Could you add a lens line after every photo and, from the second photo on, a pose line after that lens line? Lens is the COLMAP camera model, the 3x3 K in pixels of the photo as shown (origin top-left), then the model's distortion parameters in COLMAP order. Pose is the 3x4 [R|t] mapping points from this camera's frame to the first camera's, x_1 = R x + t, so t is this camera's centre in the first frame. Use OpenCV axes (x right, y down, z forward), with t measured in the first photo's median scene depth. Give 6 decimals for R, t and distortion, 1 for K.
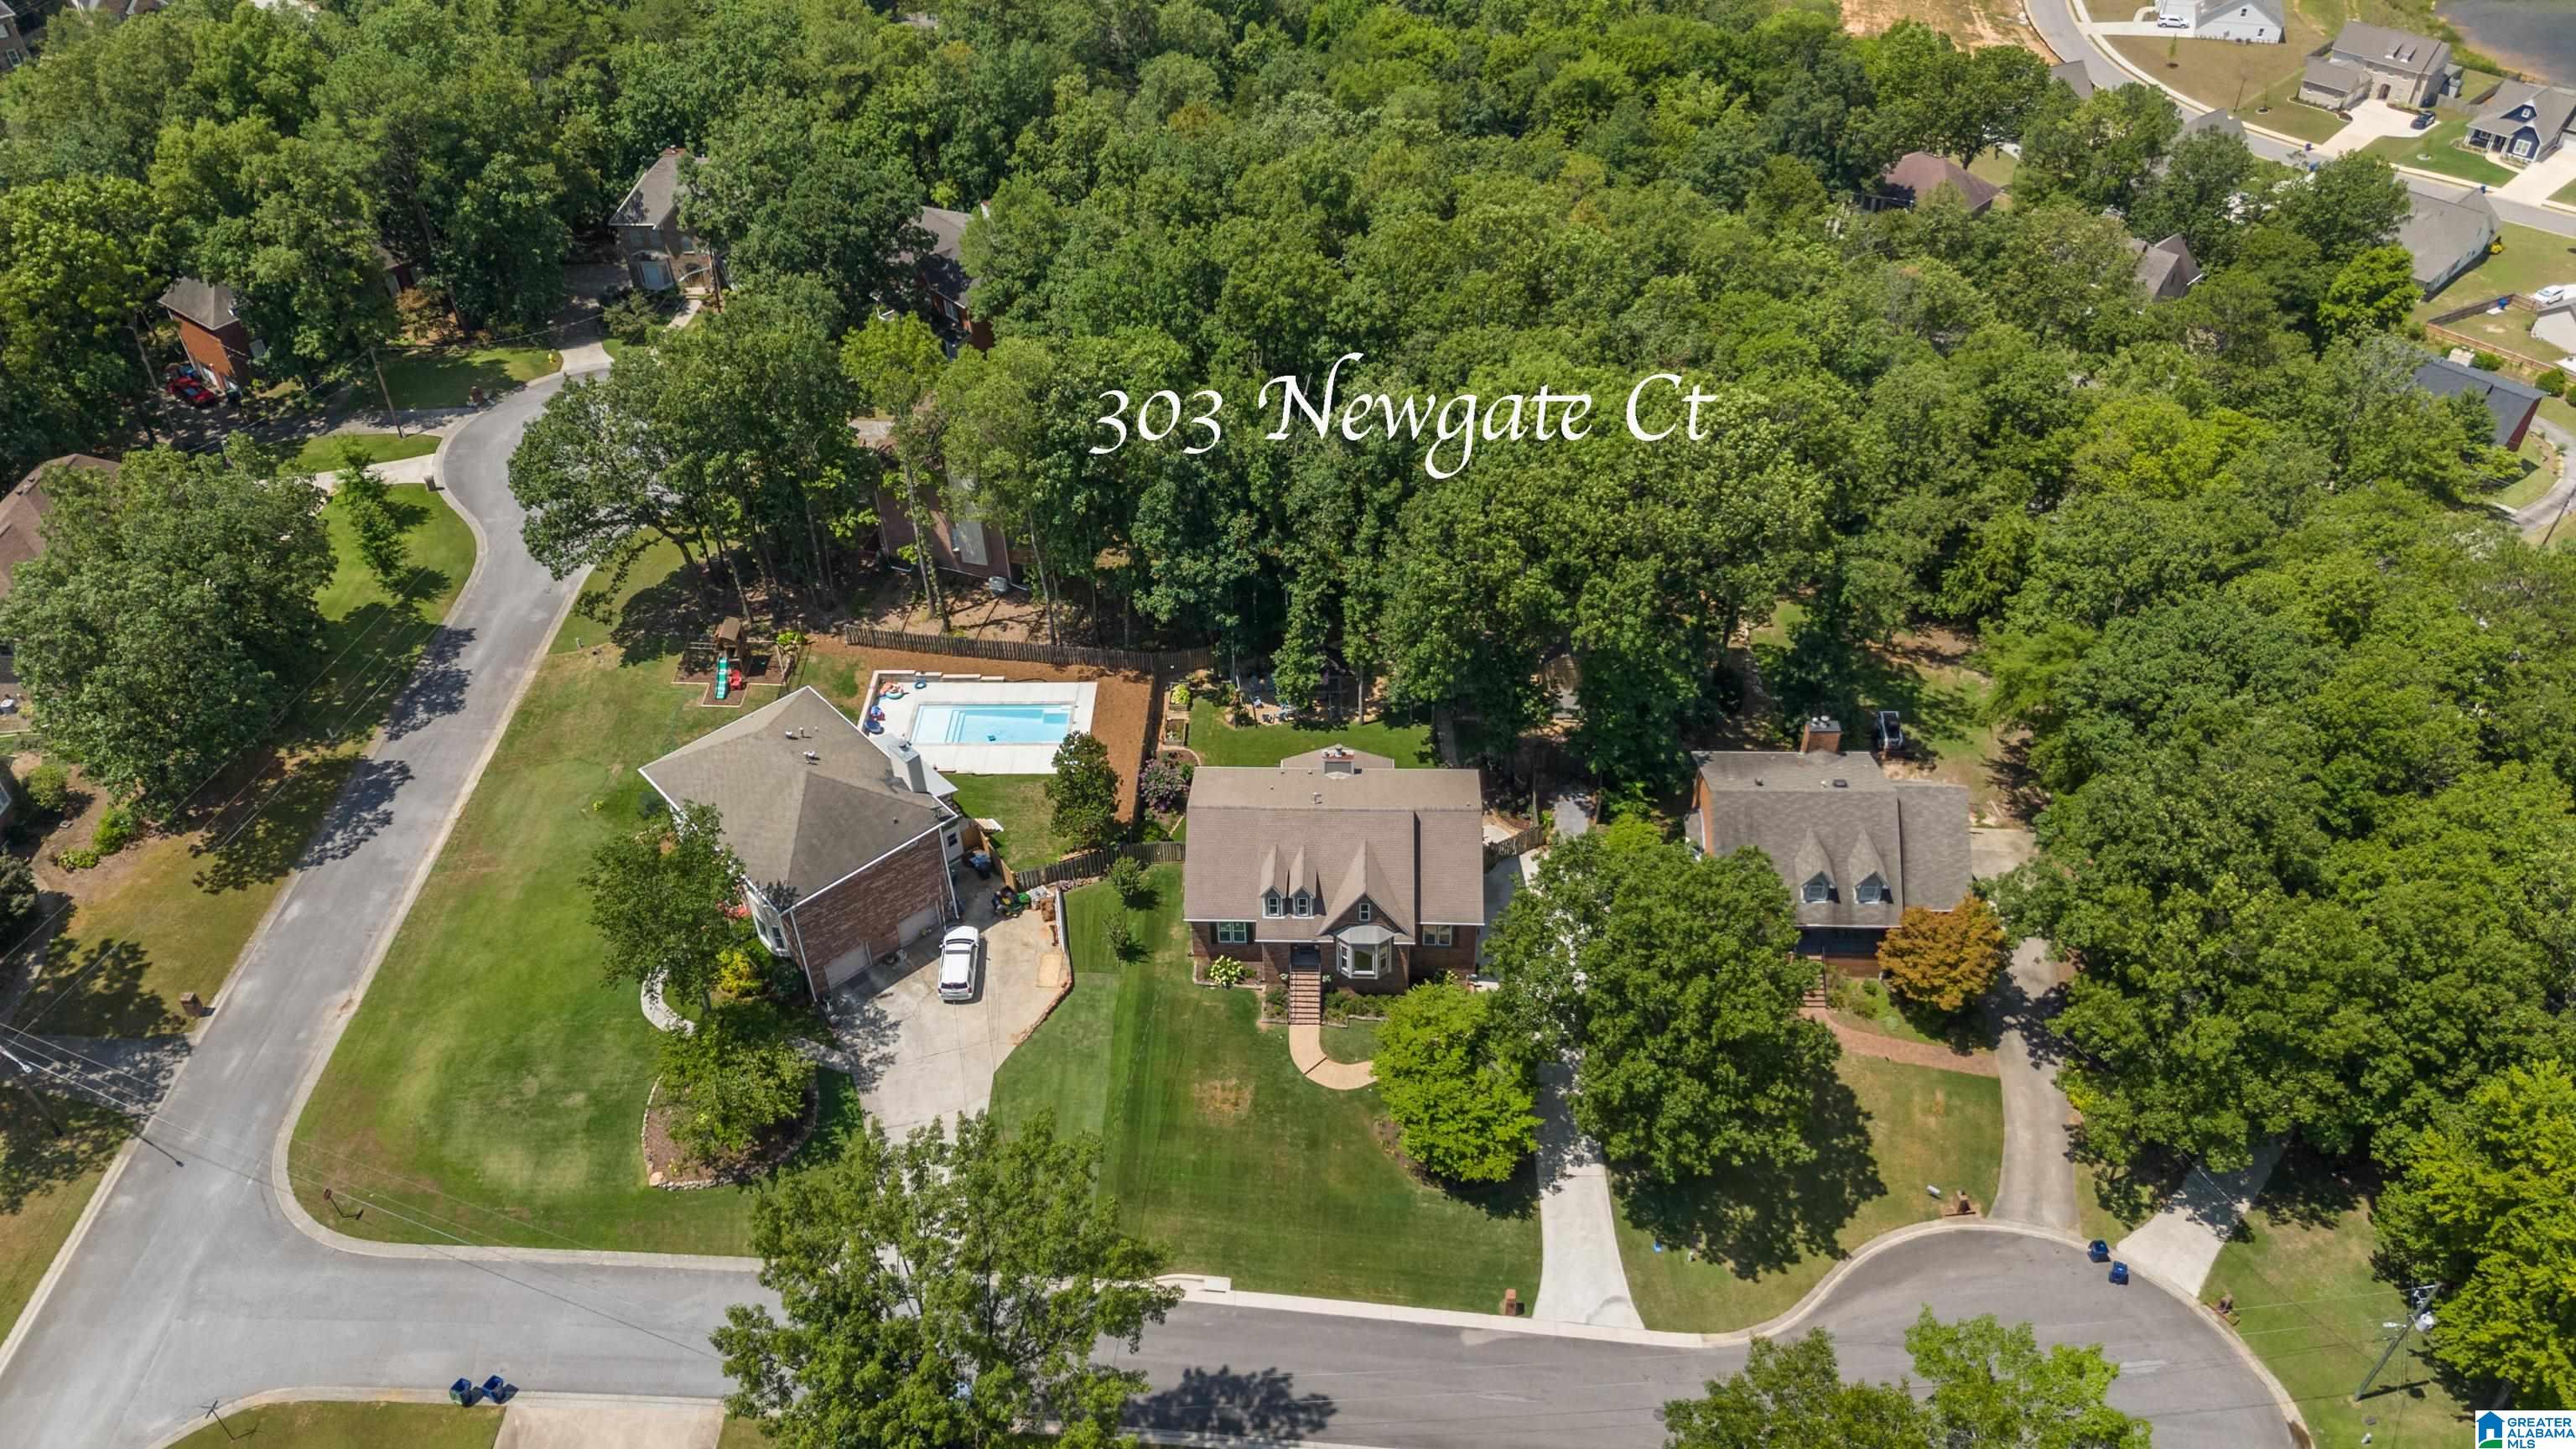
lens RADIAL K [[1833.0, 0, 1283.3], [0, 1833.0, 690.5], [0, 0, 1]] dist [0.054335, -0.003904]
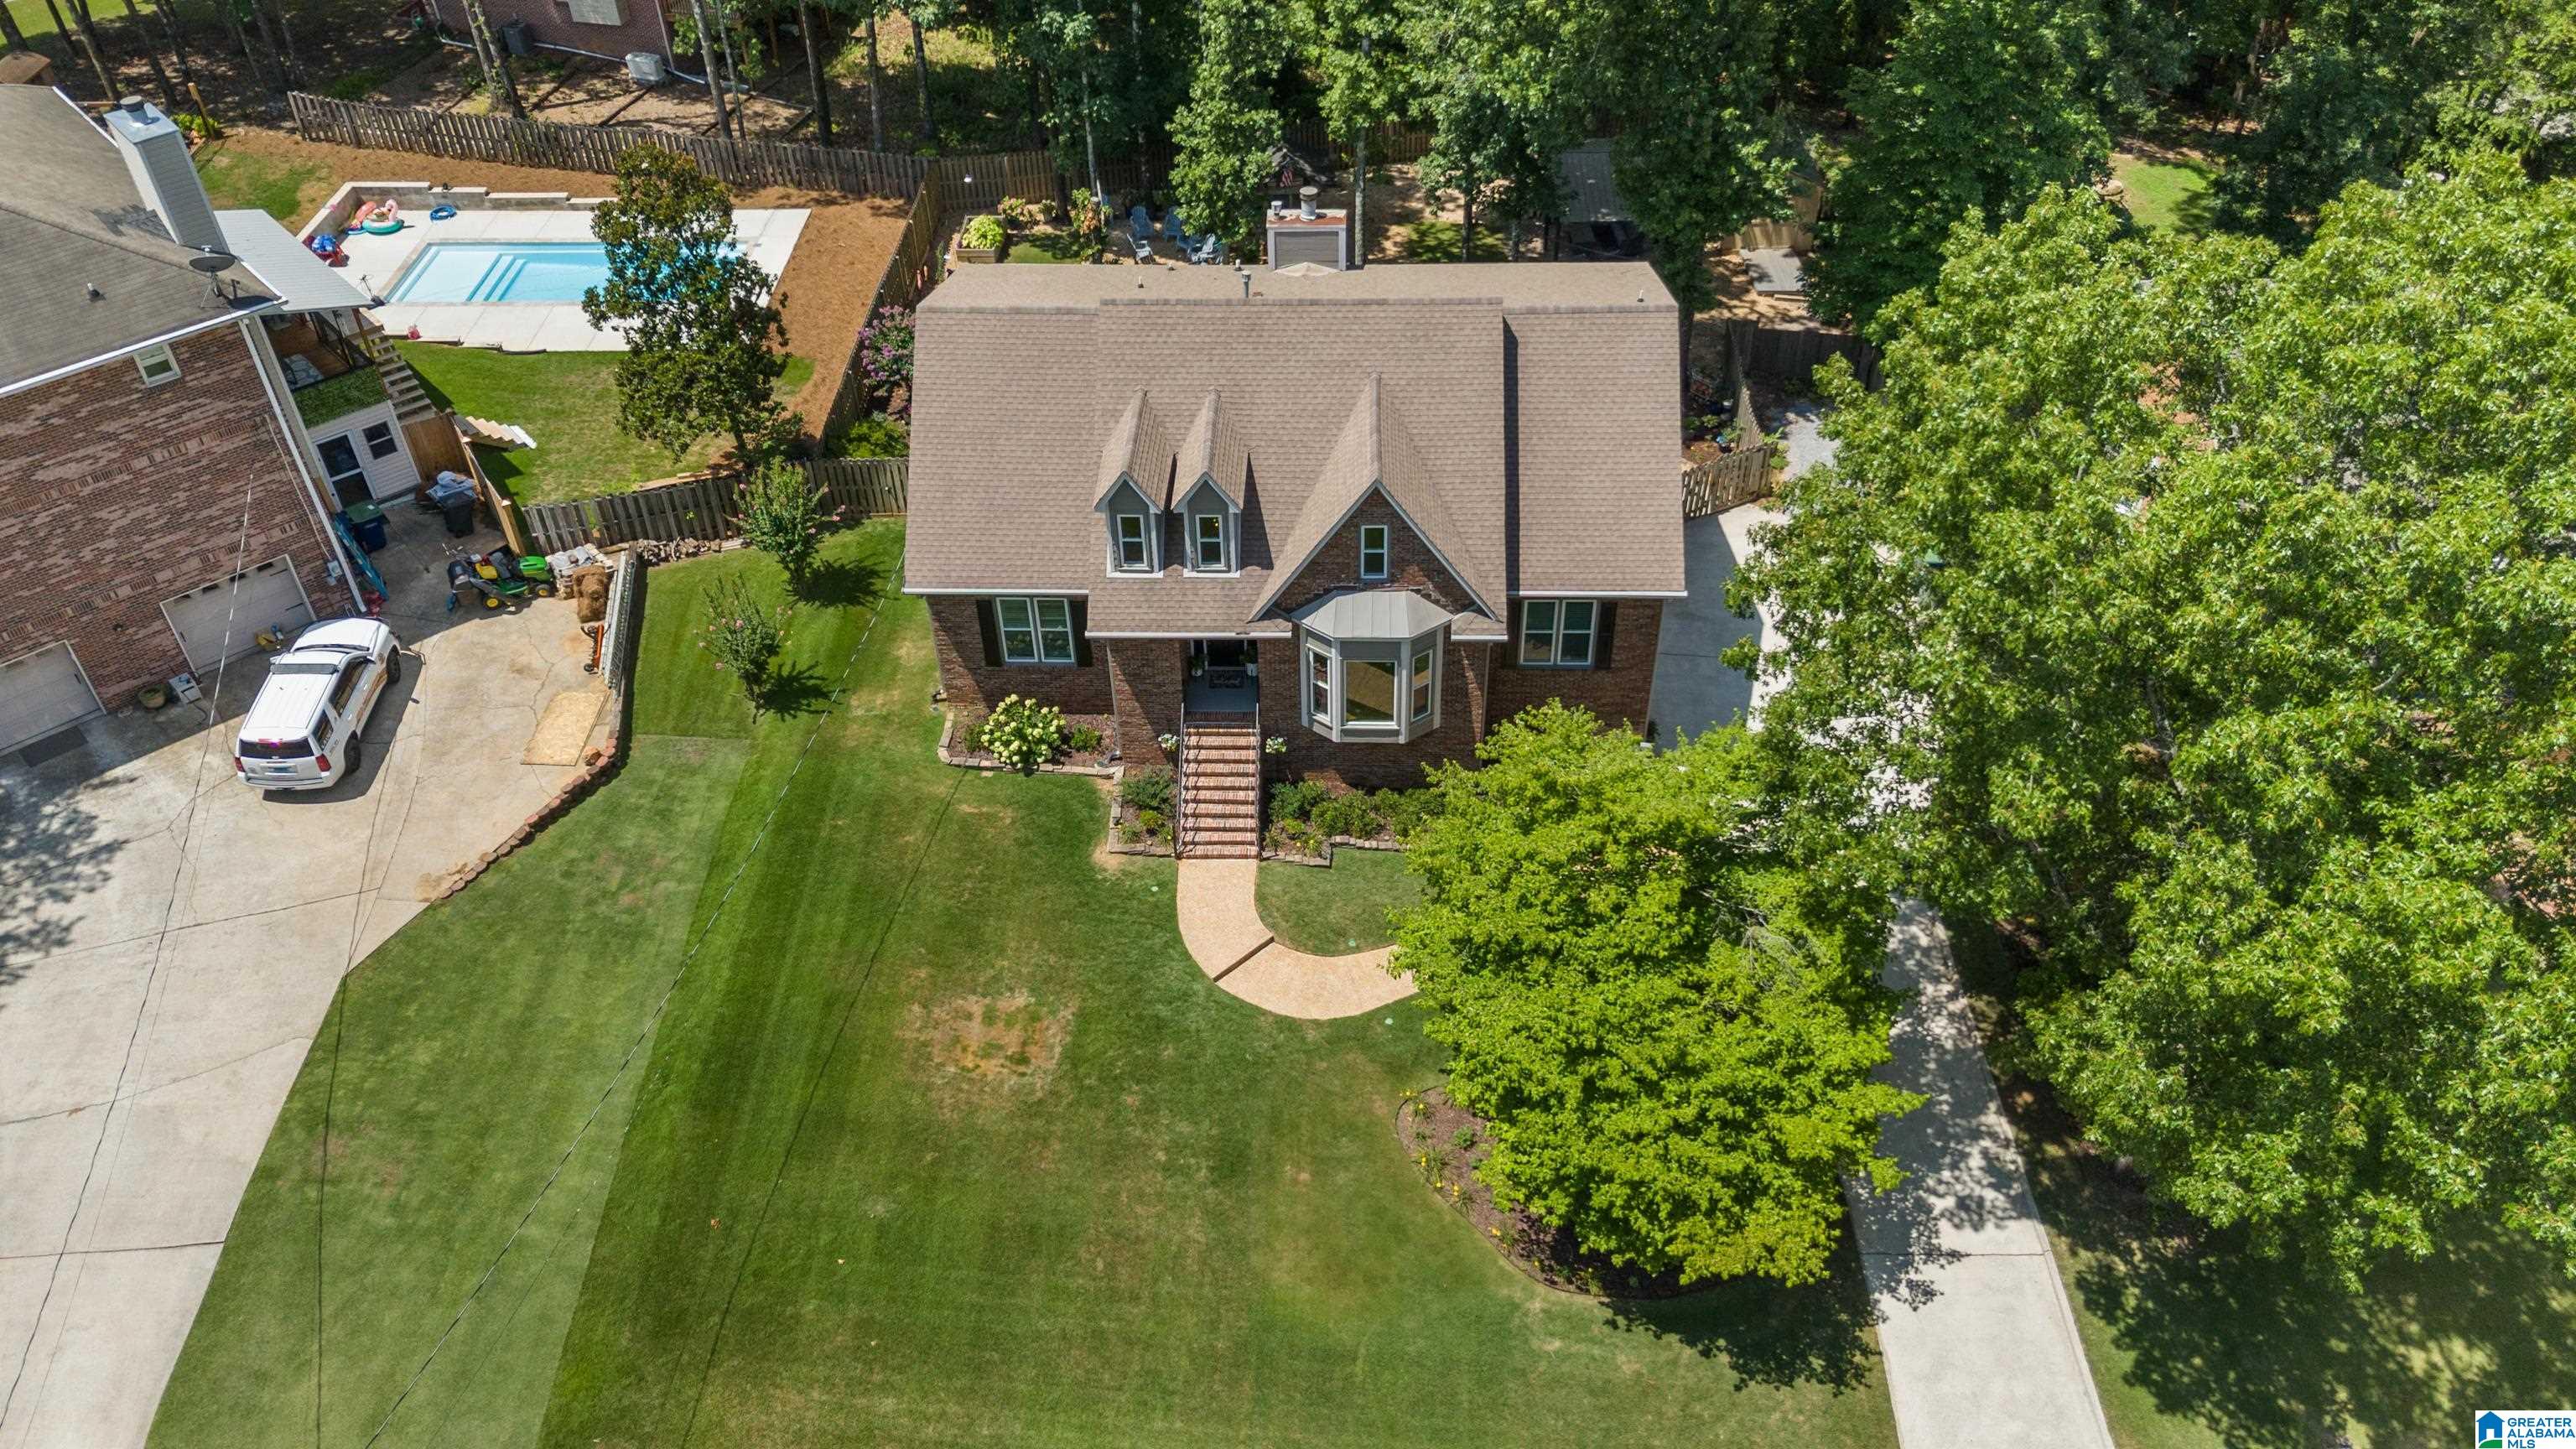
lens RADIAL K [[1876.8, 0, 1288.0], [0, 1876.8, 724.5], [0, 0, 1]] dist [0.072605, -0.108243]
pose [[0.999931, 0.000793, 0.011694, 0.021848], [-0.001014, 0.999822, 0.018825, 0.146872], [-0.011677, -0.018836, 0.999754, 0.607464]]
